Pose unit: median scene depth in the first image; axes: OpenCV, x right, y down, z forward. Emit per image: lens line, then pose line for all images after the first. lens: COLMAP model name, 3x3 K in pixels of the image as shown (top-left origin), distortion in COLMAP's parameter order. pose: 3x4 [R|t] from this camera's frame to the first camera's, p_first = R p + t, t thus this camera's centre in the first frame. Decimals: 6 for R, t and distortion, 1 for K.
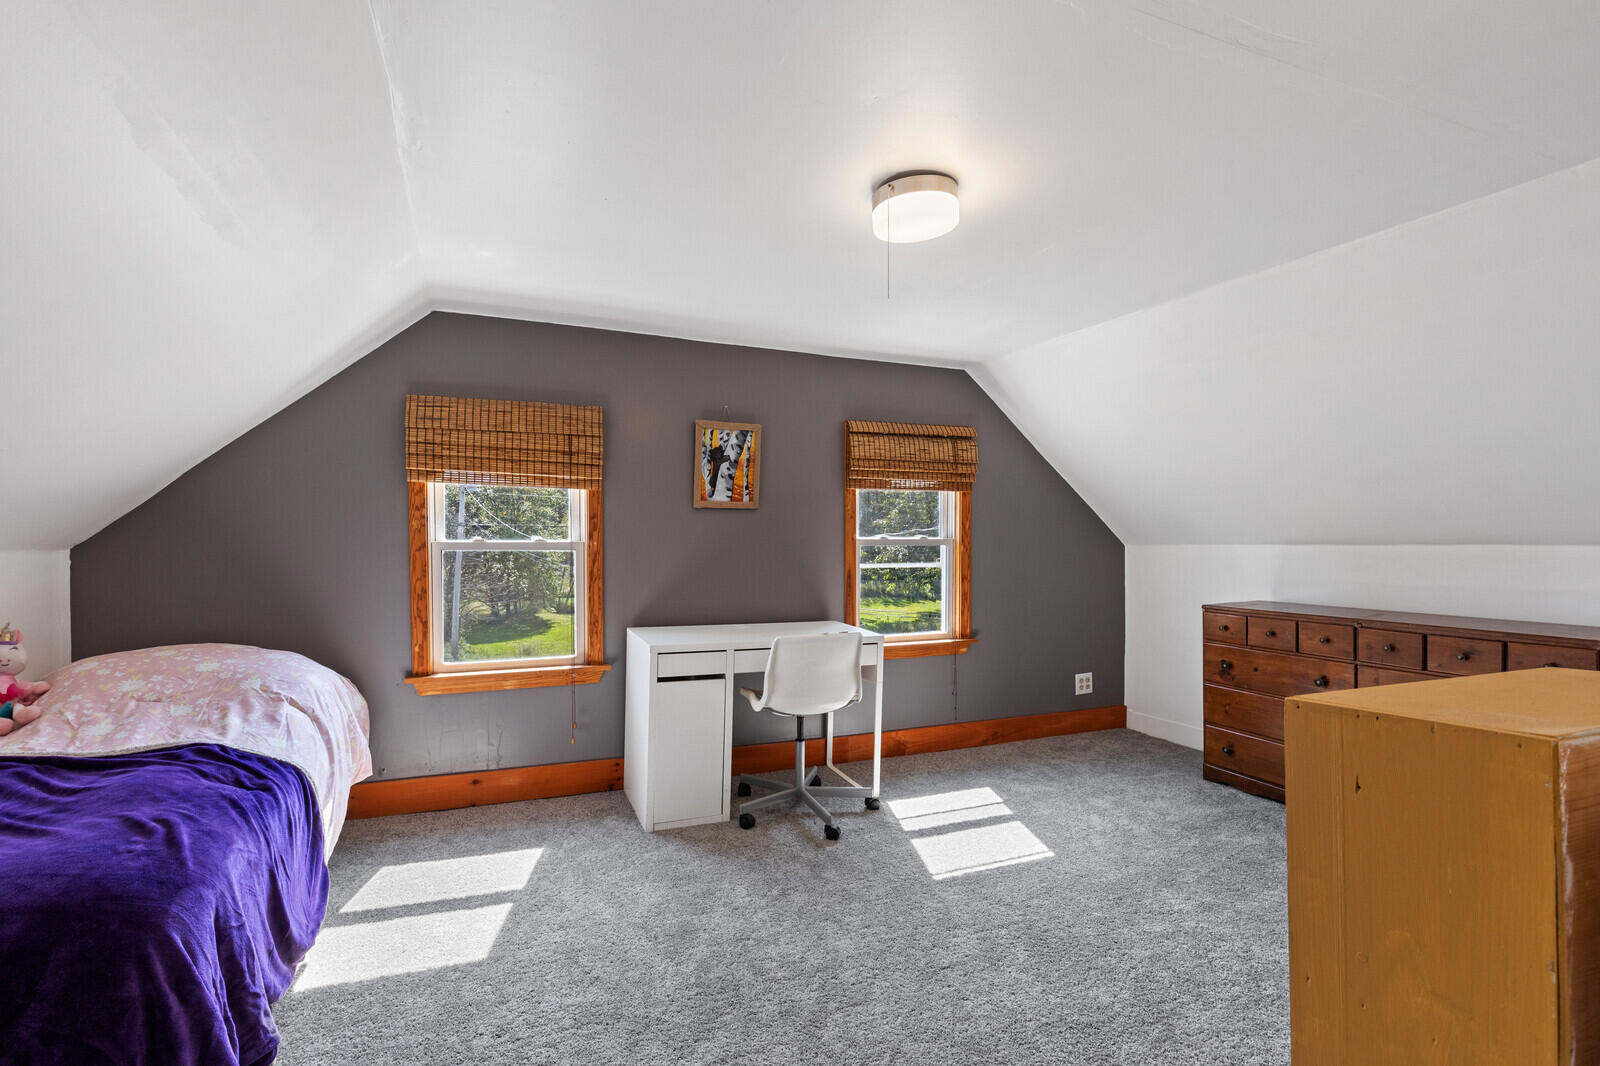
lens RADIAL K [[748.3, 0, 762.8], [0, 748.3, 554.2], [0, 0, 1]] dist [0.002439, -0.000089]
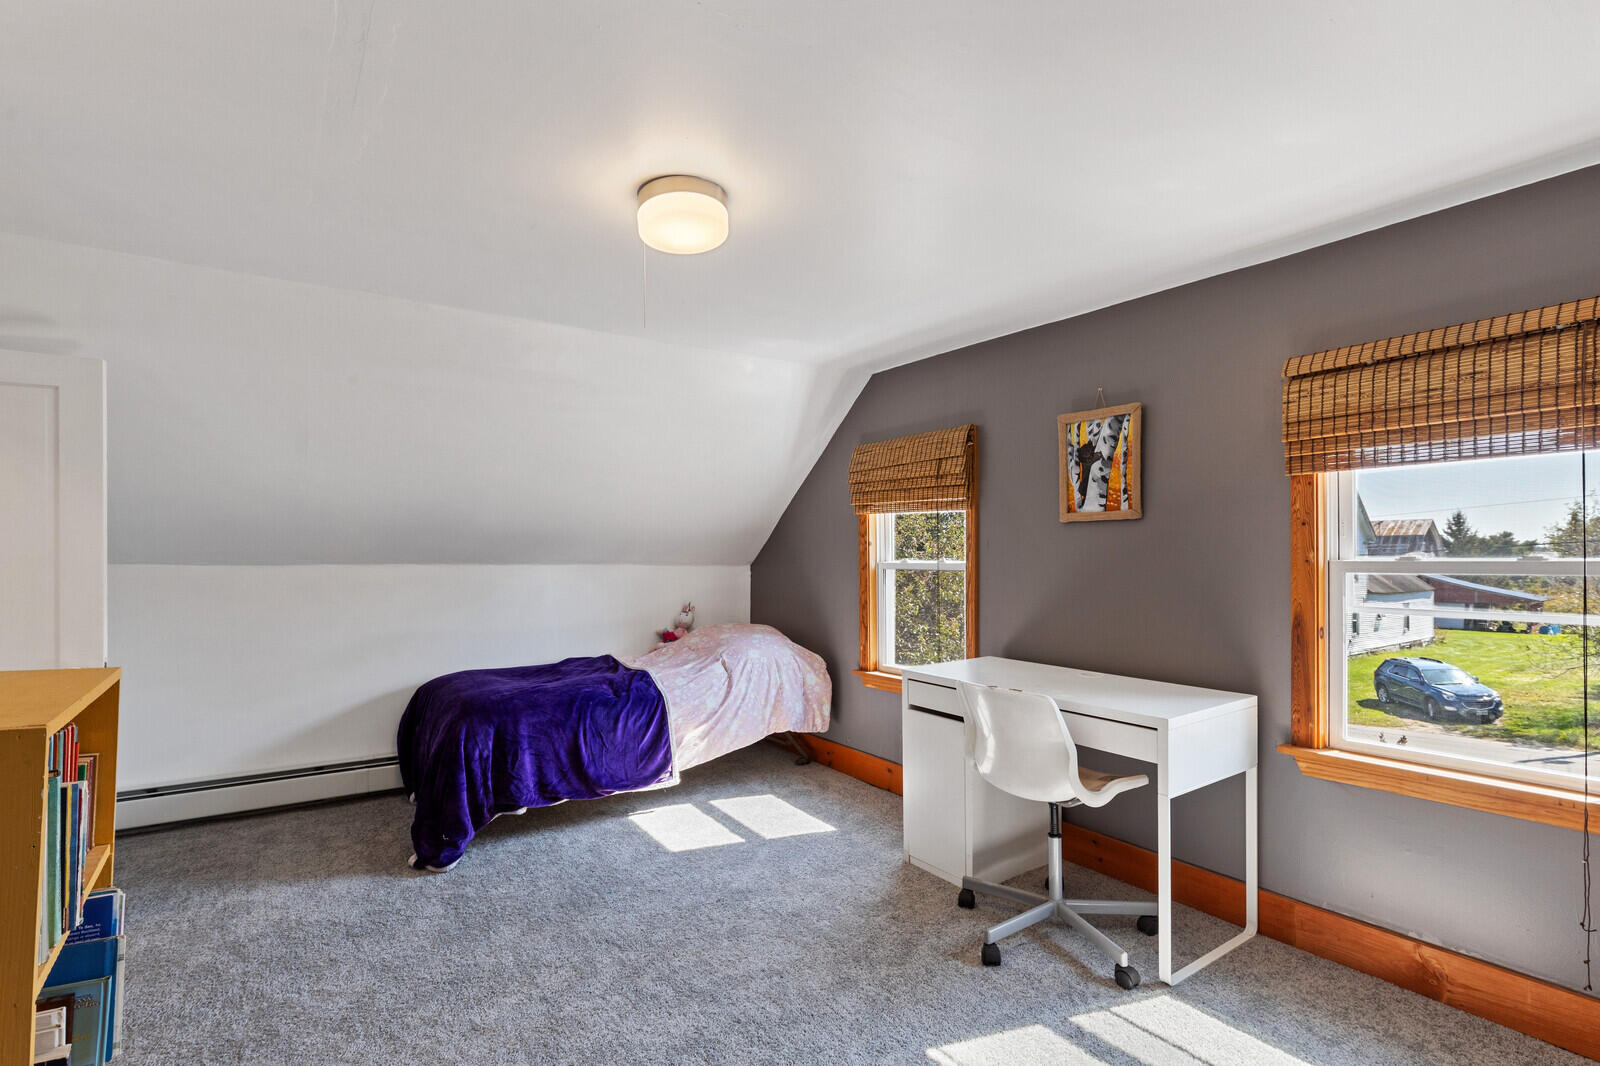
lens RADIAL K [[748.3, 0, 762.8], [0, 748.3, 554.2], [0, 0, 1]] dist [0.002439, -0.000089]
pose [[0.215194, -0.006525, -0.976550, 0.631927], [-0.021037, 0.999715, -0.011316, -0.010792], [0.976345, 0.022979, 0.214995, 0.498234]]
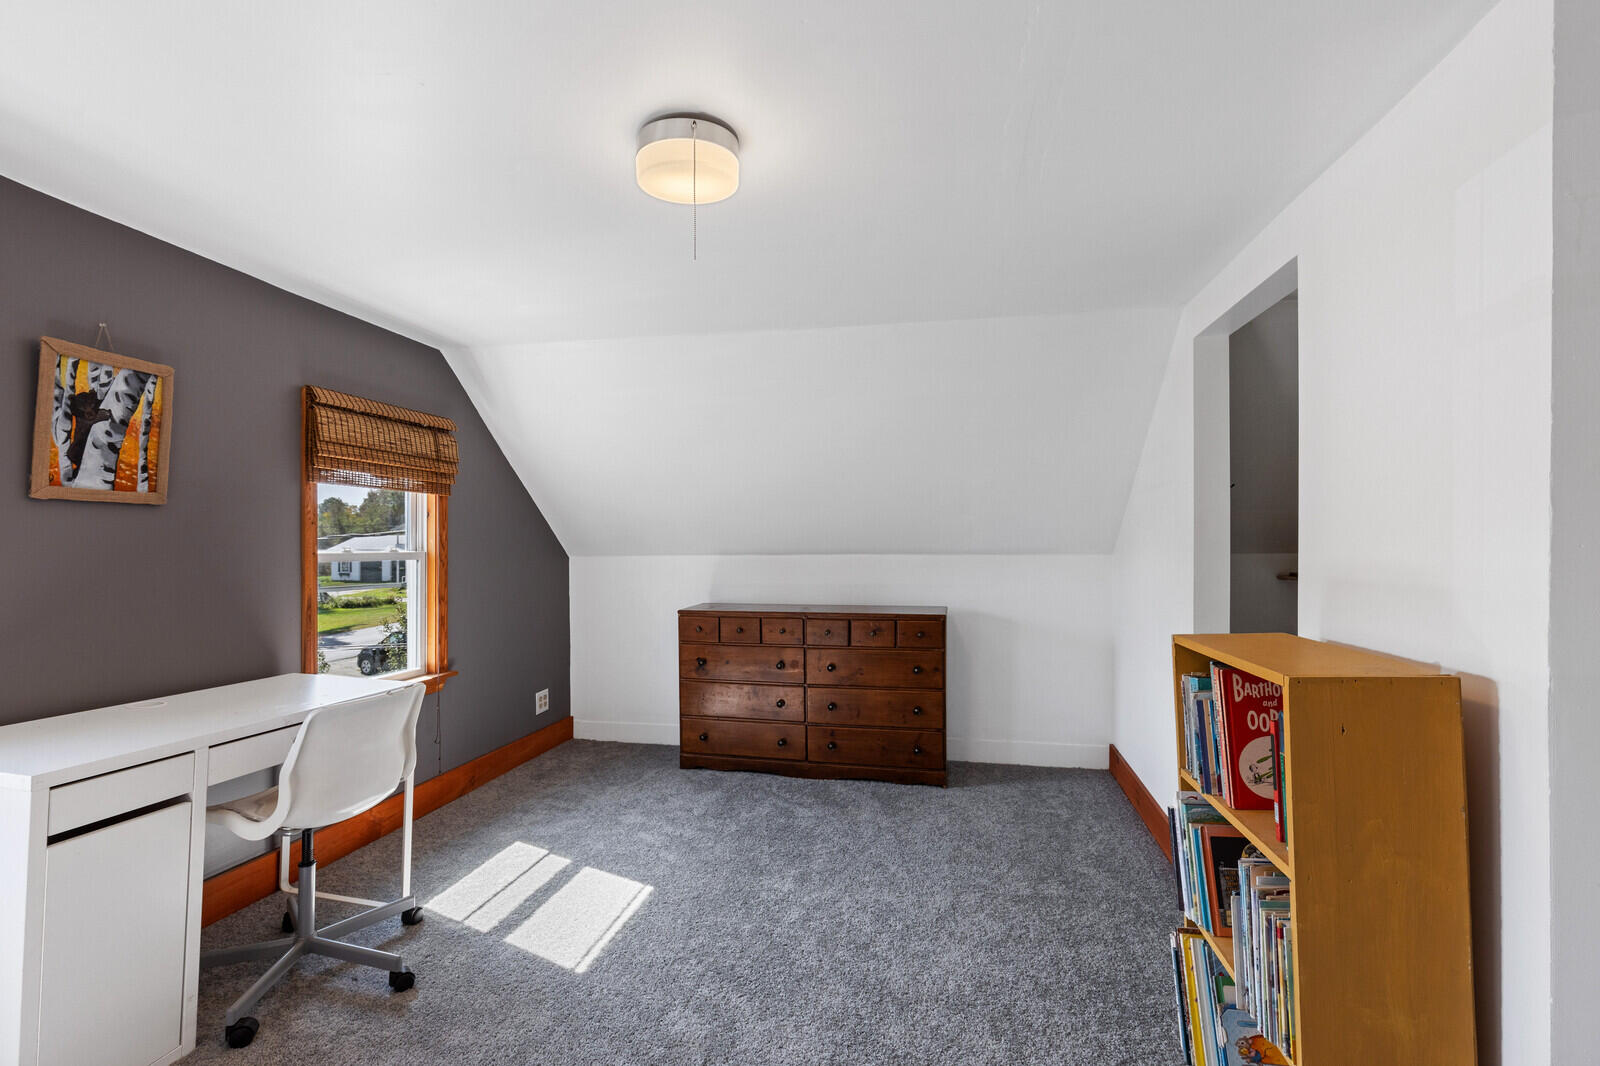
lens RADIAL K [[740.7, 0, 783.8], [0, 740.7, 537.1], [0, 0, 1]] dist [-0.000239, -0.000108]
pose [[0.550872, 0.008826, 0.834543, -0.234220], [0.019000, 0.999552, -0.023113, -0.011810], [-0.834374, 0.028589, 0.550457, 0.258606]]
